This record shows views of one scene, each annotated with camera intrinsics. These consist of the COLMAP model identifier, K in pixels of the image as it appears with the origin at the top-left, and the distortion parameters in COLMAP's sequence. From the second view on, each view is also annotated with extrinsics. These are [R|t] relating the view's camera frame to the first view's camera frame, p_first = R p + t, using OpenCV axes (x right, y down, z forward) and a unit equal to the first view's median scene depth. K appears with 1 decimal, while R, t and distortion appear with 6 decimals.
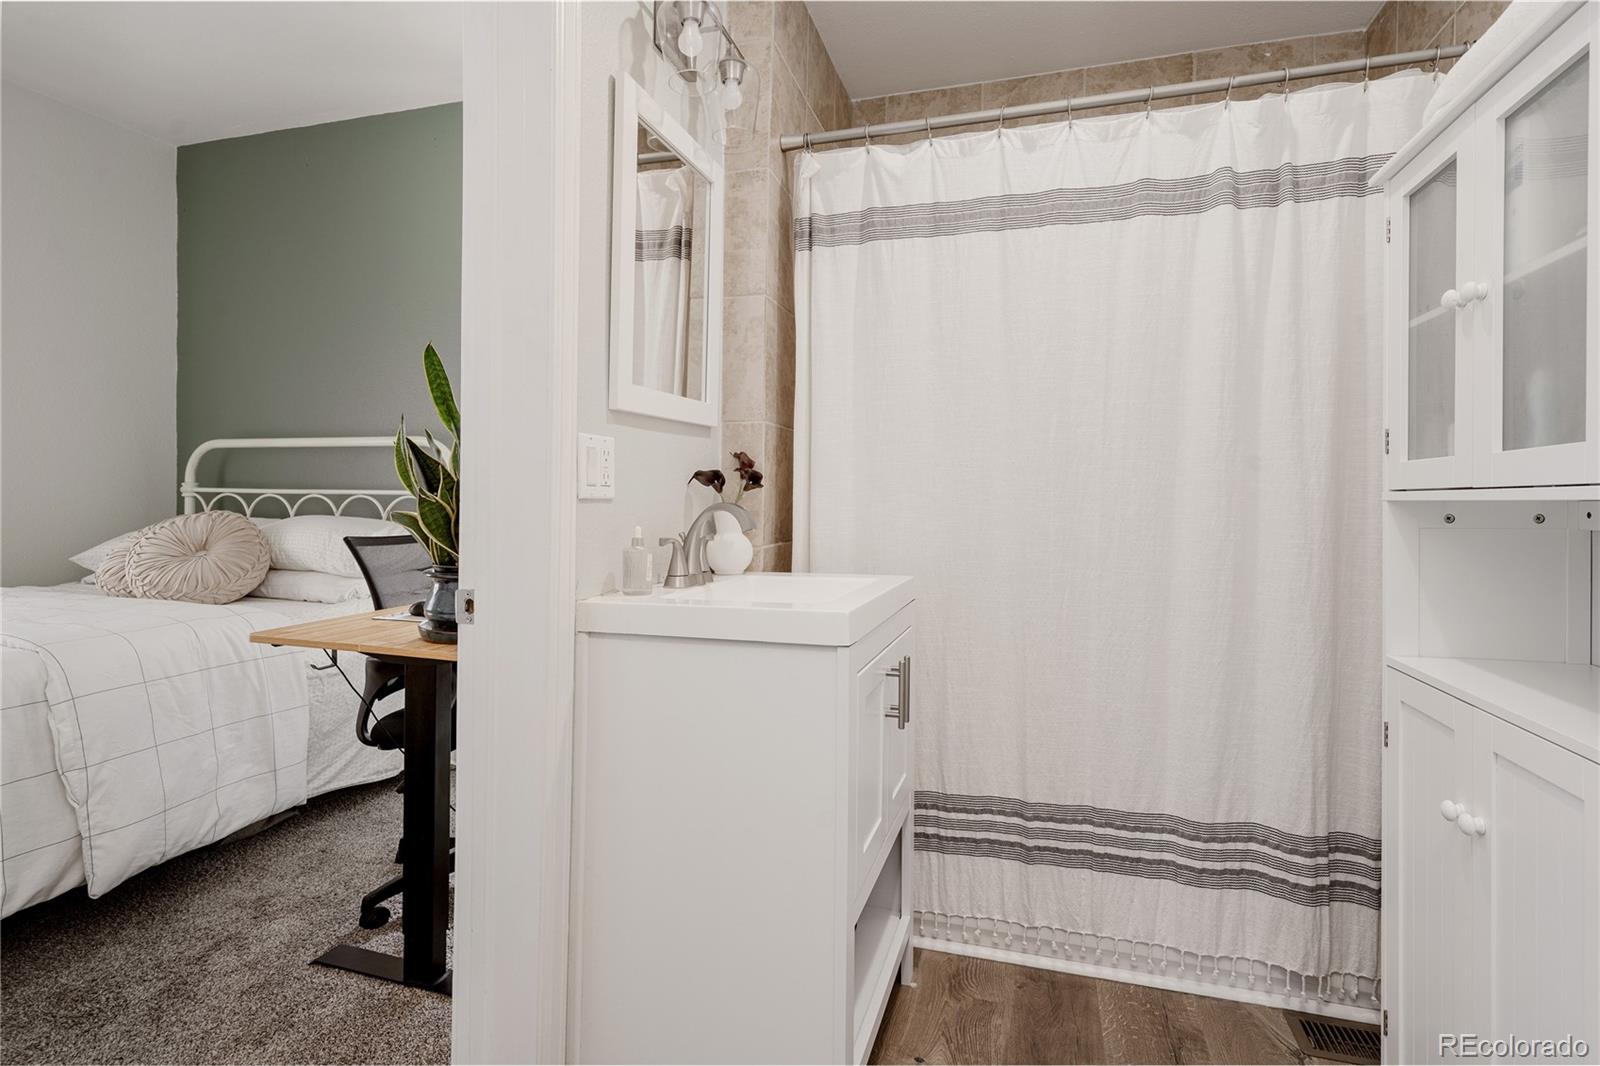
lens RADIAL K [[777.7, 0, 717.4], [0, 777.7, 514.6], [0, 0, 1]] dist [0.001669, 0.003007]
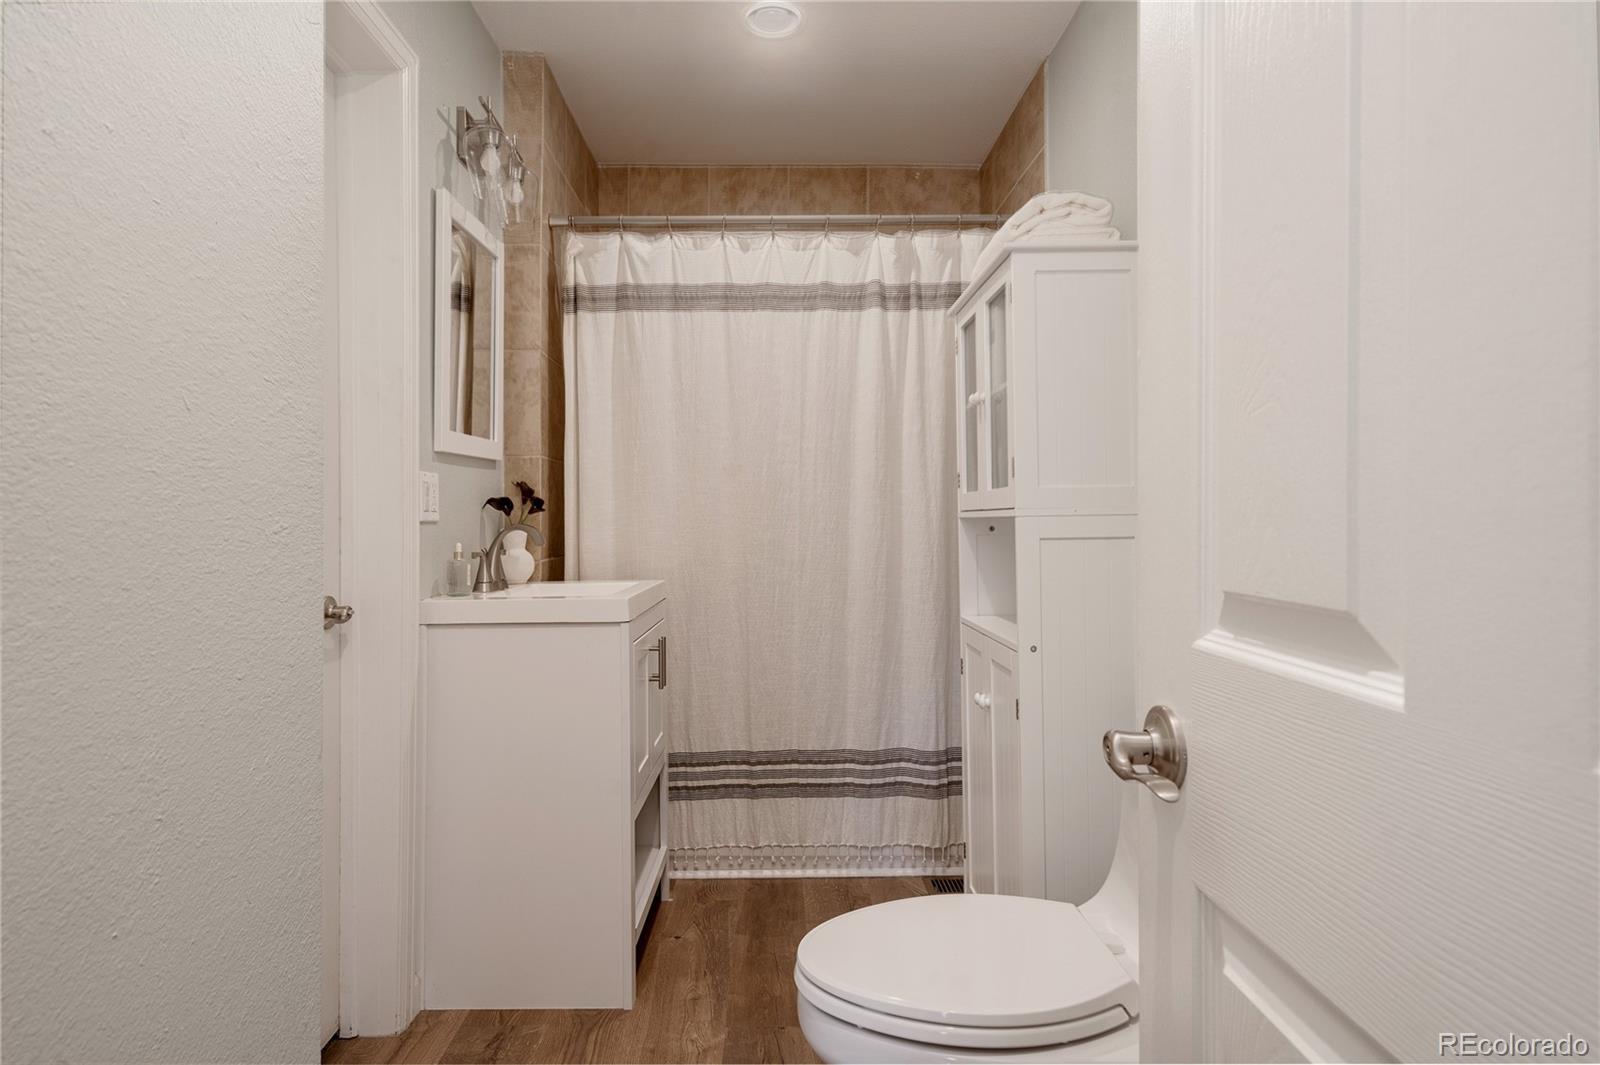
lens RADIAL K [[863.5, 0, 797.8], [0, 863.5, 530.5], [0, 0, 1]] dist [-0.006345, -0.000440]
pose [[0.911744, -0.014813, 0.410491, -0.119648], [0.018179, 0.999826, -0.004297, 0.007521], [-0.410356, 0.011380, 0.911855, -0.353384]]
